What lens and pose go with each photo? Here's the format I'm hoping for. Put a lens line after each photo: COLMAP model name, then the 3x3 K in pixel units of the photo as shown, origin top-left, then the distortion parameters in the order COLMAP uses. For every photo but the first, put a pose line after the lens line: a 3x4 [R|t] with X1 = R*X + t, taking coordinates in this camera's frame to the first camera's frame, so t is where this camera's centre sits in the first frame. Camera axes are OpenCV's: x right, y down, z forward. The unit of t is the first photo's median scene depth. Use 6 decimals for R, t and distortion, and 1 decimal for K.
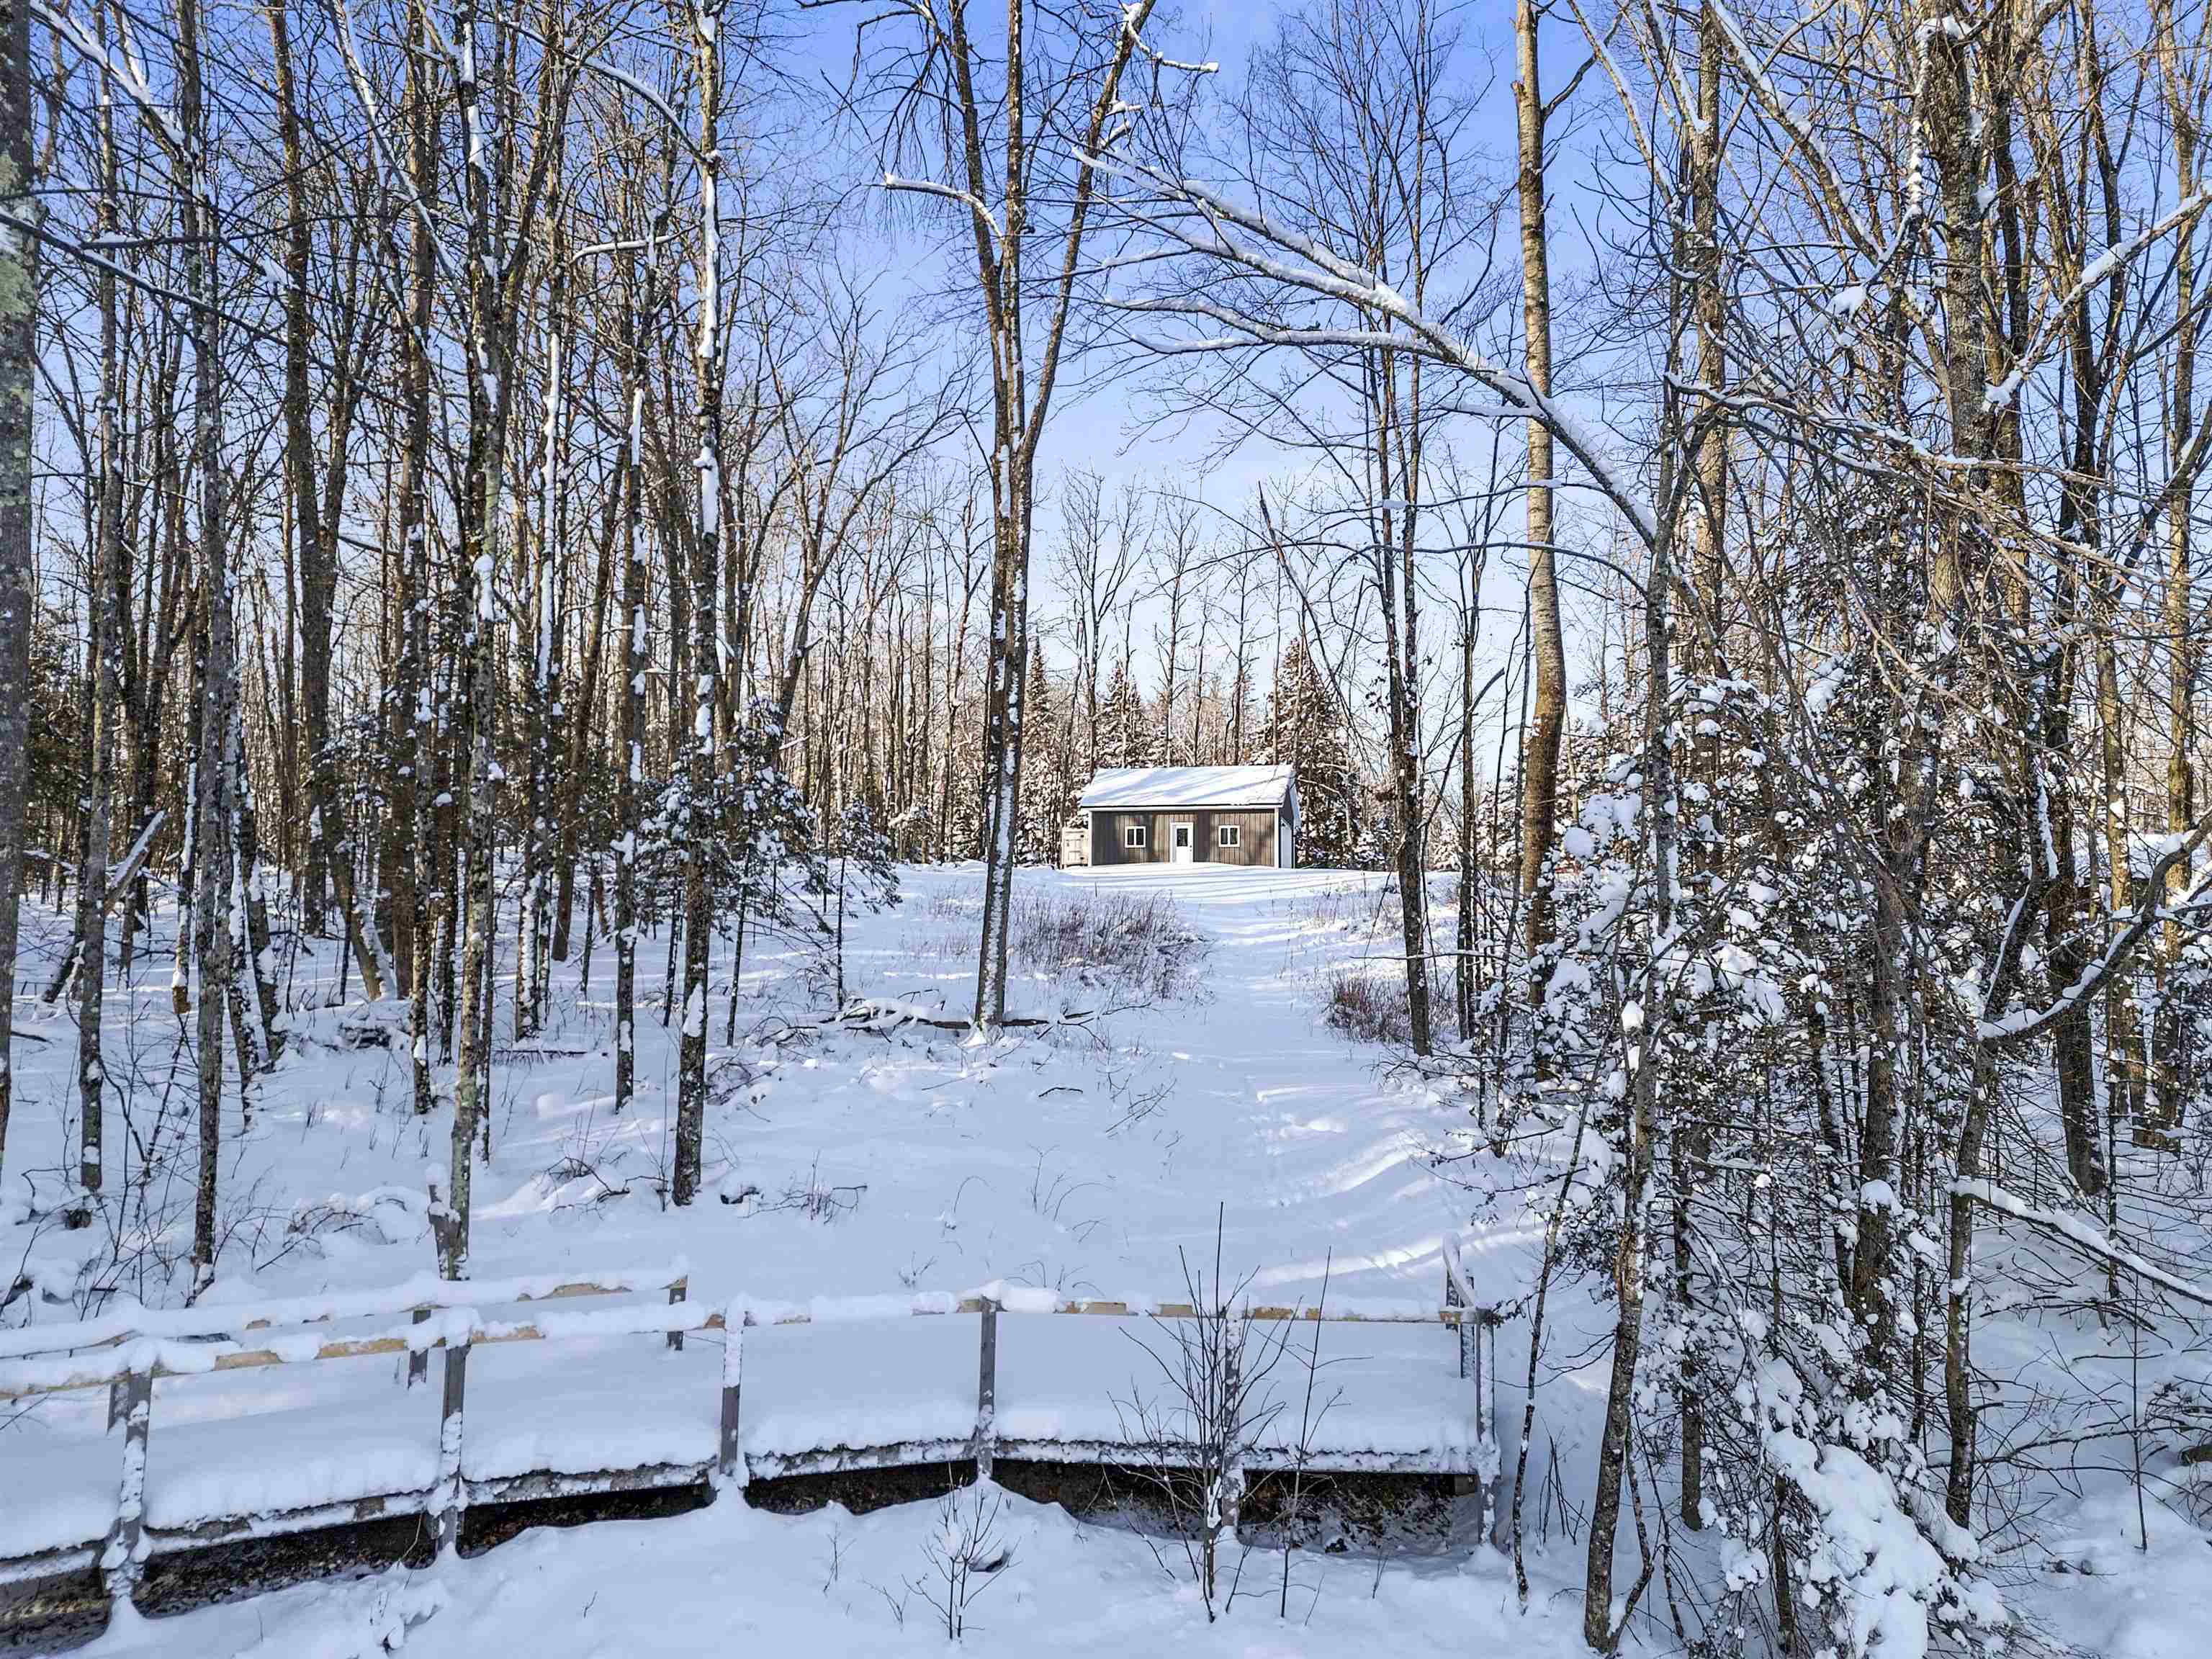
lens RADIAL K [[1534.0, 0, 1106.0], [0, 1534.0, 829.5], [0, 0, 1]] dist [0.021505, -0.004591]
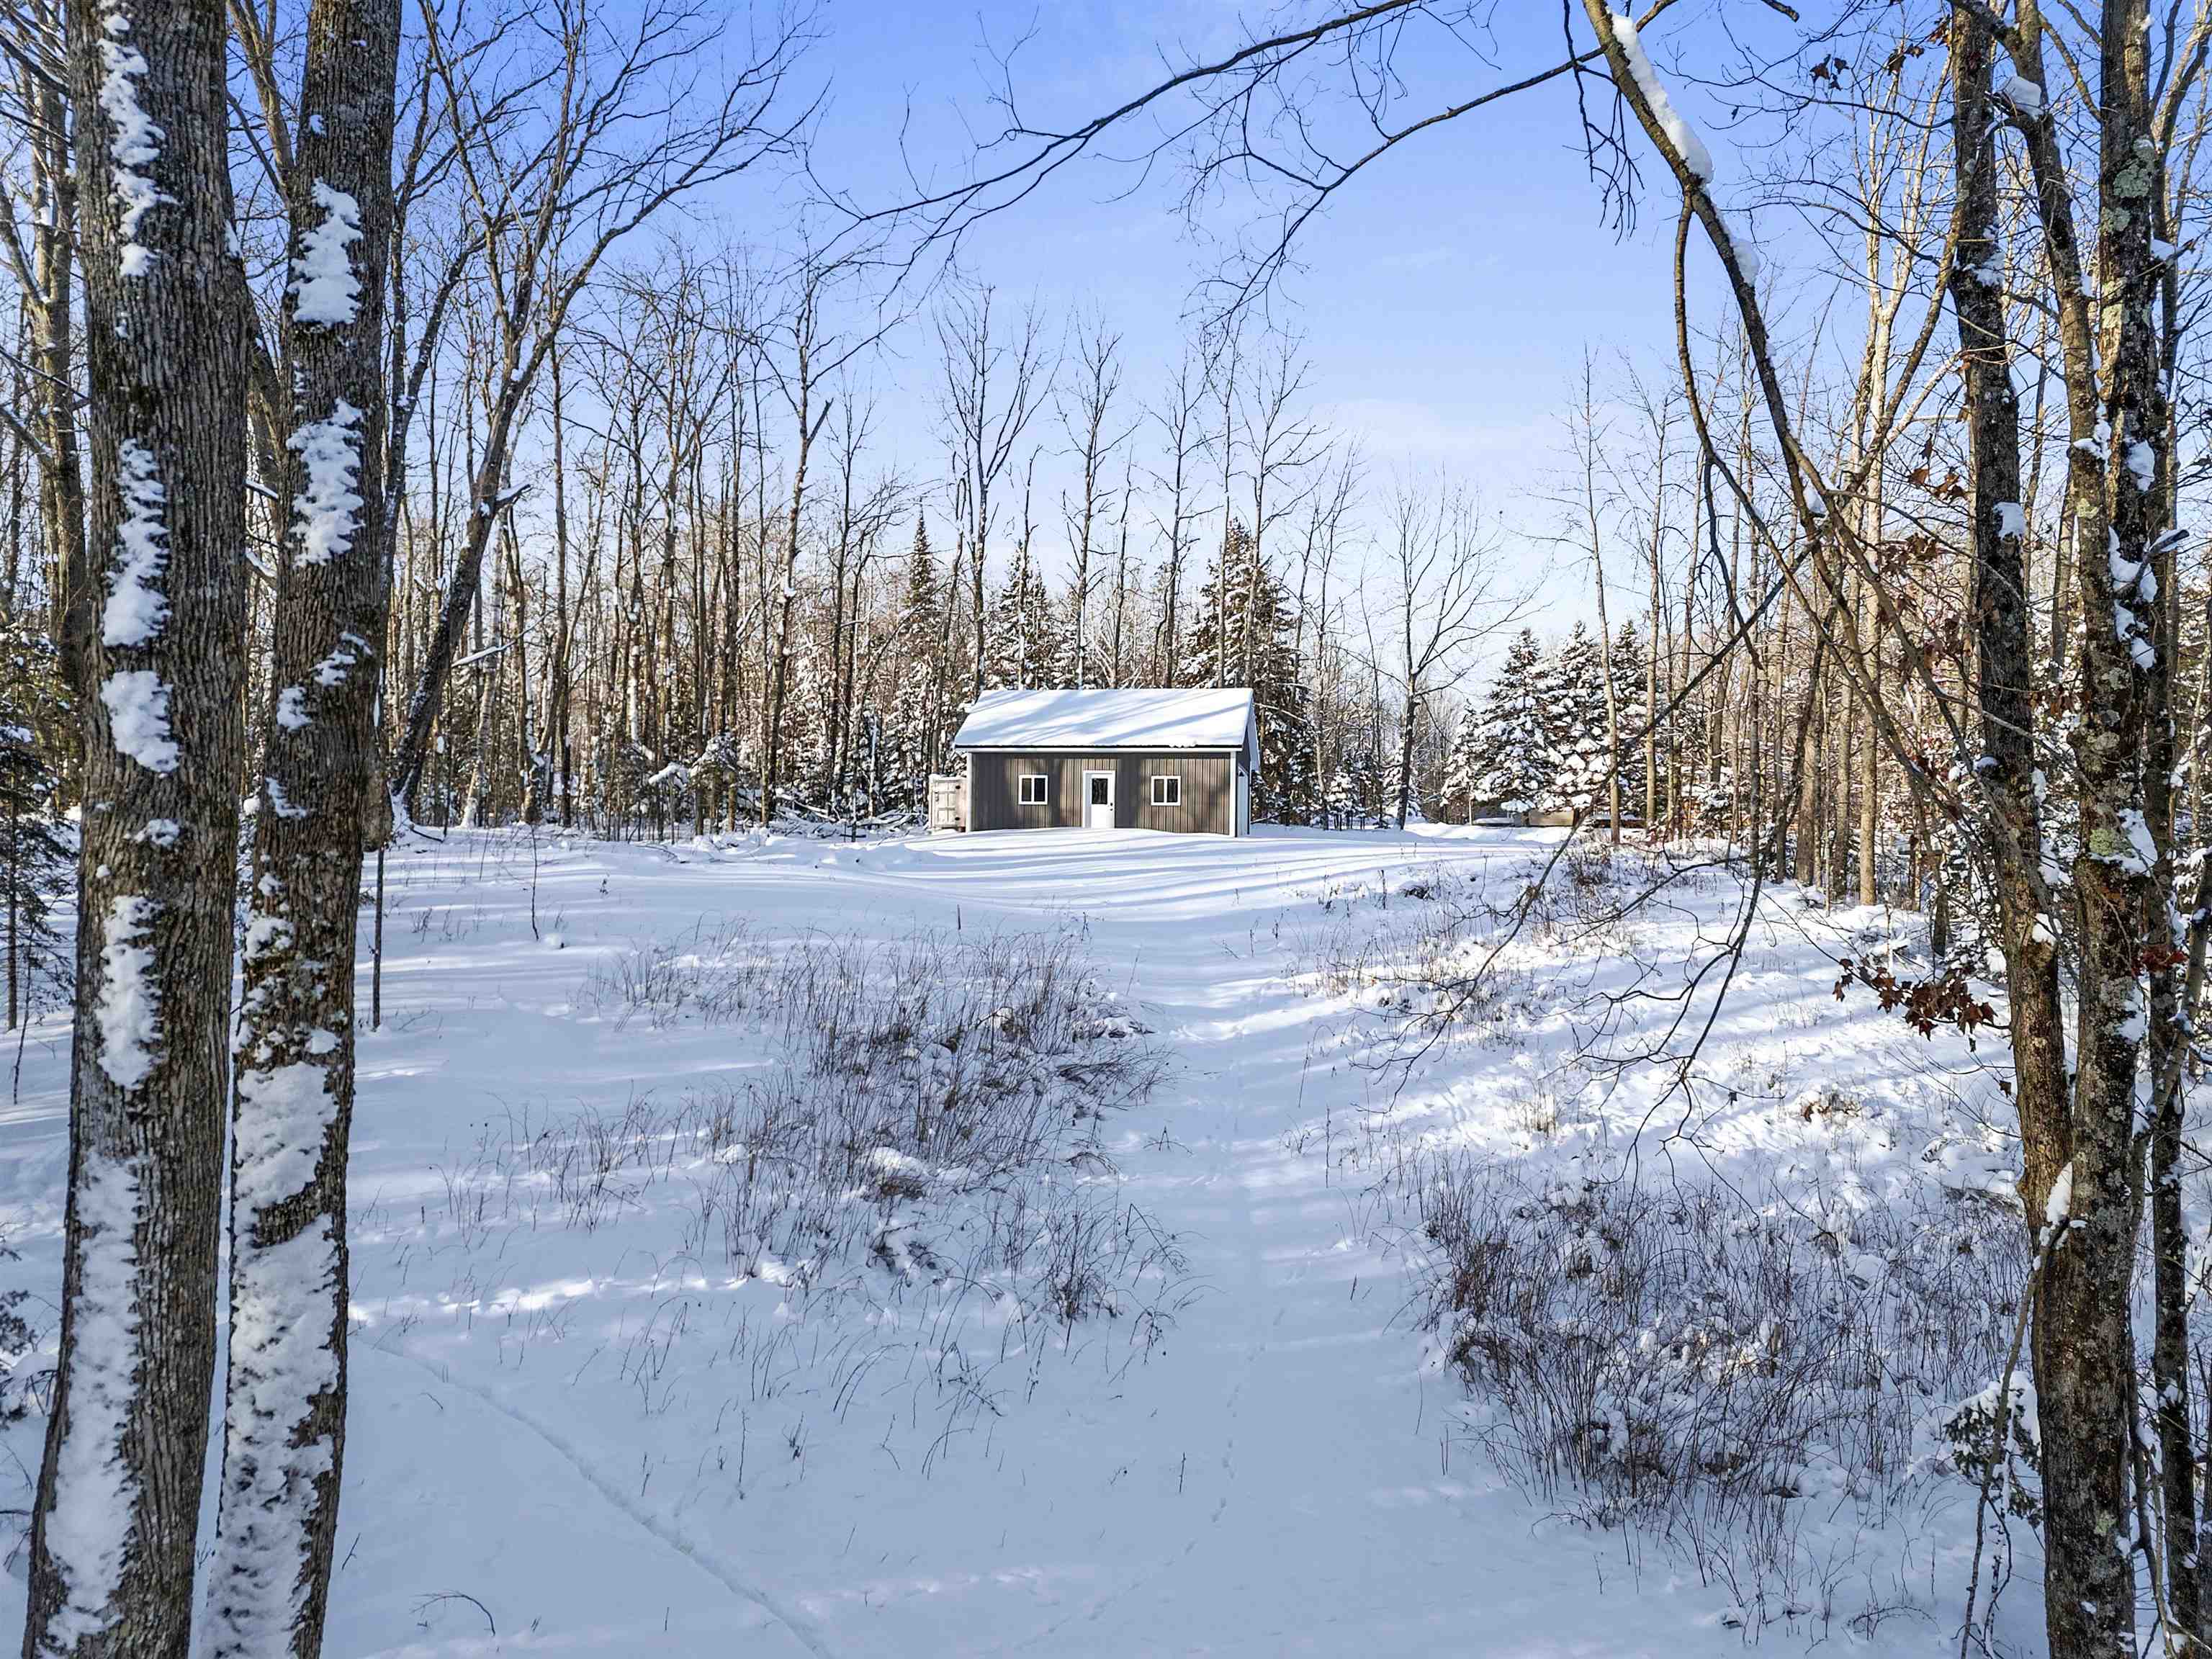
lens RADIAL K [[1534.0, 0, 1106.0], [0, 1534.0, 829.5], [0, 0, 1]] dist [0.021505, -0.004591]
pose [[0.998152, 0.004702, 0.060583, 0.009597], [-0.008957, 0.997496, 0.070149, -0.026125], [-0.060102, -0.070562, 0.995695, 0.287105]]
